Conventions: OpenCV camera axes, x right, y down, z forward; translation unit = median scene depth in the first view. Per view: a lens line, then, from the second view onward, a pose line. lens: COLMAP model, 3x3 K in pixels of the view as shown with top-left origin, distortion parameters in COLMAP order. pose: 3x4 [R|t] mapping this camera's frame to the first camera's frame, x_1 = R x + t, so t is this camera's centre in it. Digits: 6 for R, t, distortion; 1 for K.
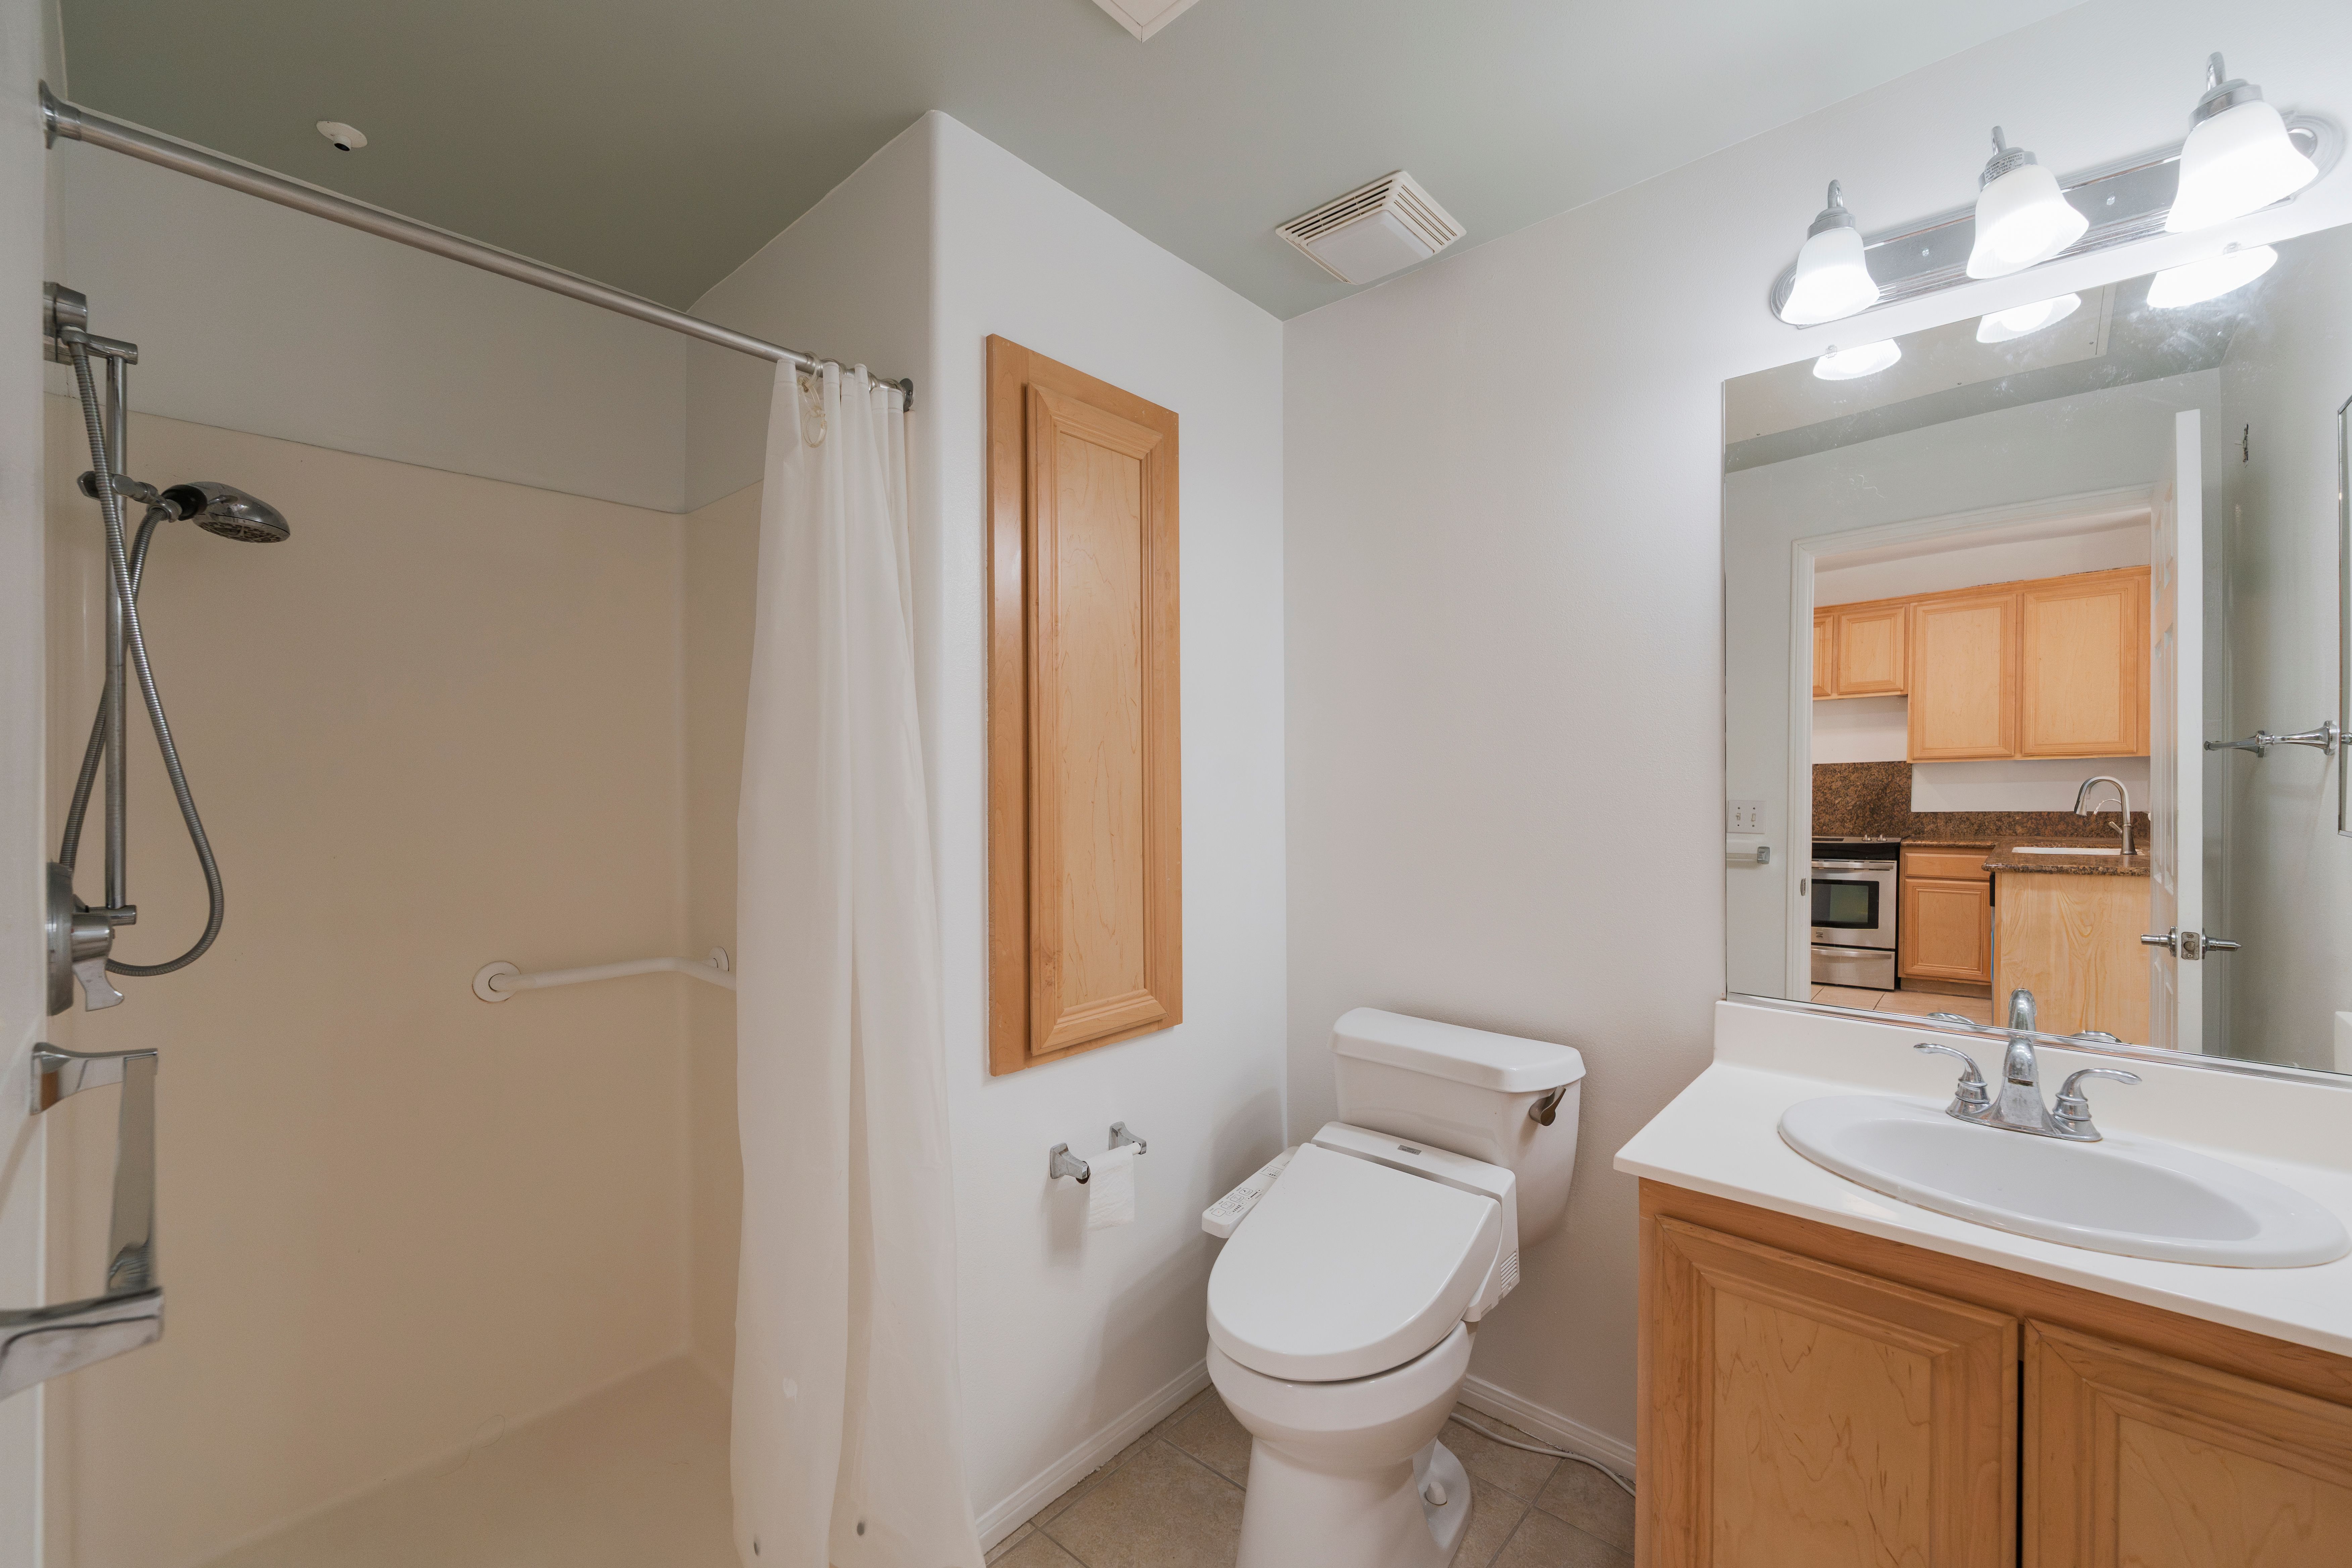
lens RADIAL K [[964.6, 0, 1175.0], [0, 964.6, 777.9], [0, 0, 1]] dist [-0.000763, 0.000281]
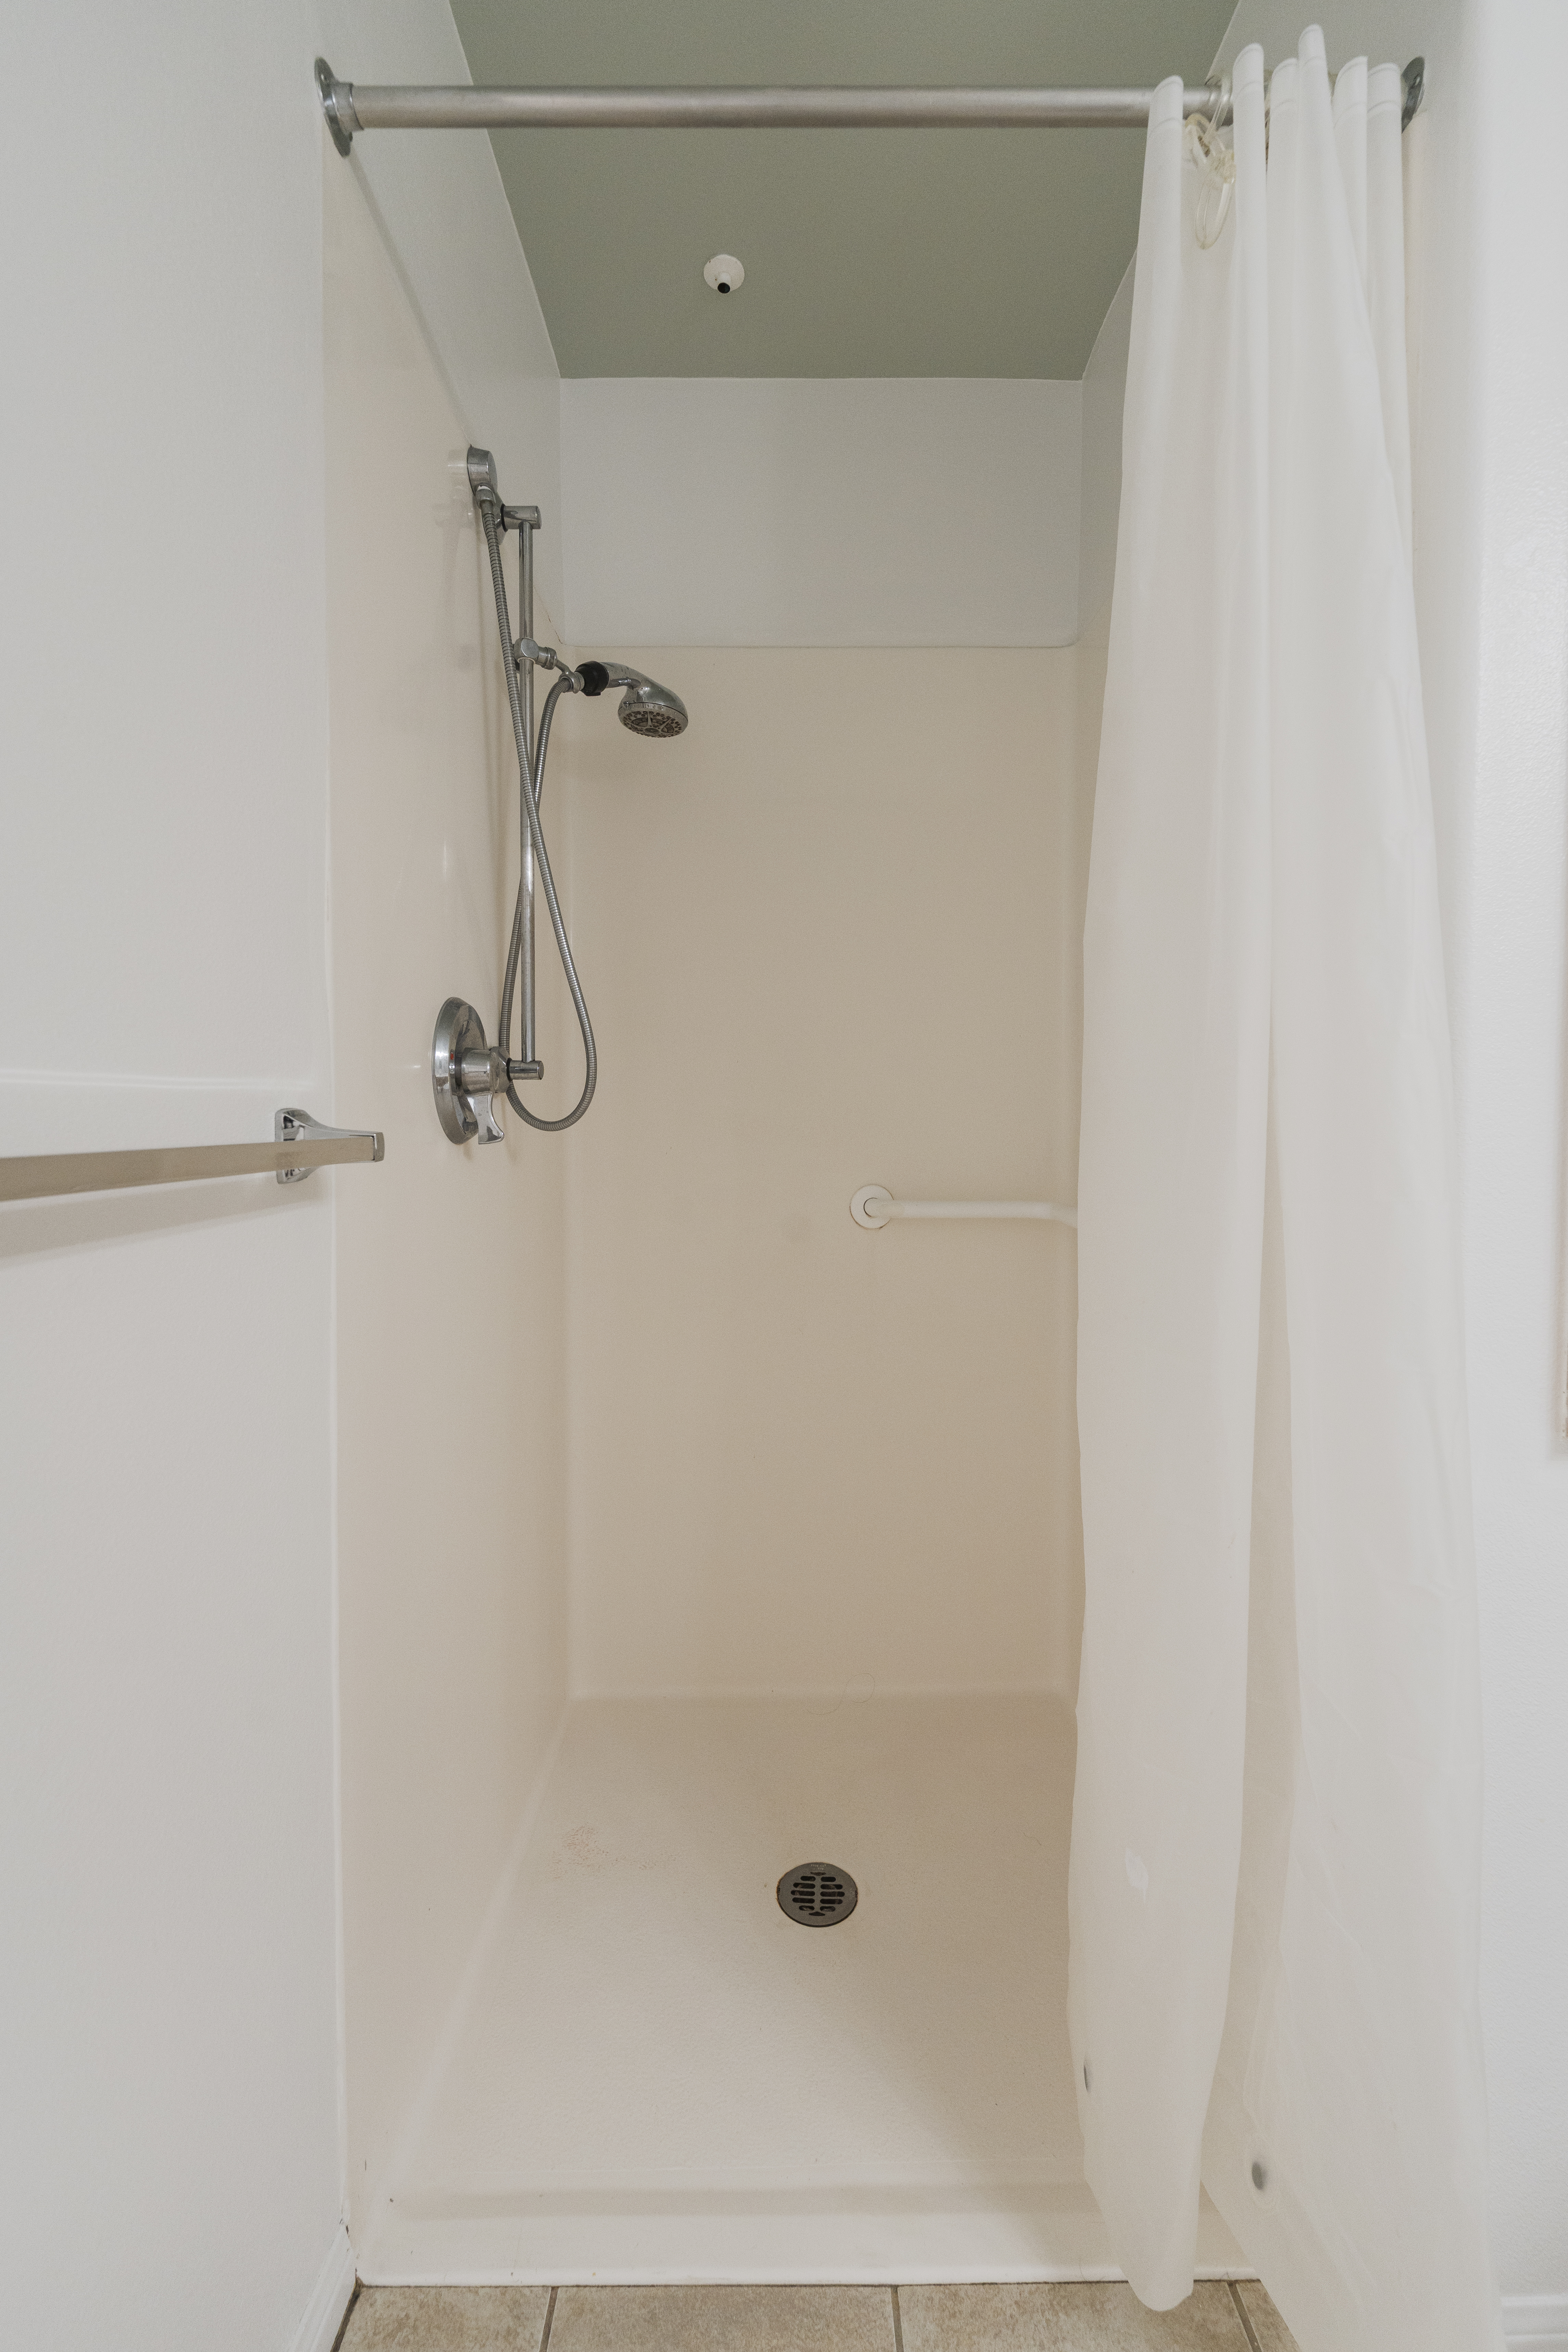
lens RADIAL K [[964.6, 0, 780.0], [0, 964.6, 1135.8], [0, 0, 1]] dist [-0.000763, 0.000281]
pose [[0.671740, 0.028775, -0.740228, -0.114678], [-0.009984, 0.999506, 0.029794, 0.155763], [0.740720, -0.012623, 0.671695, 0.426625]]
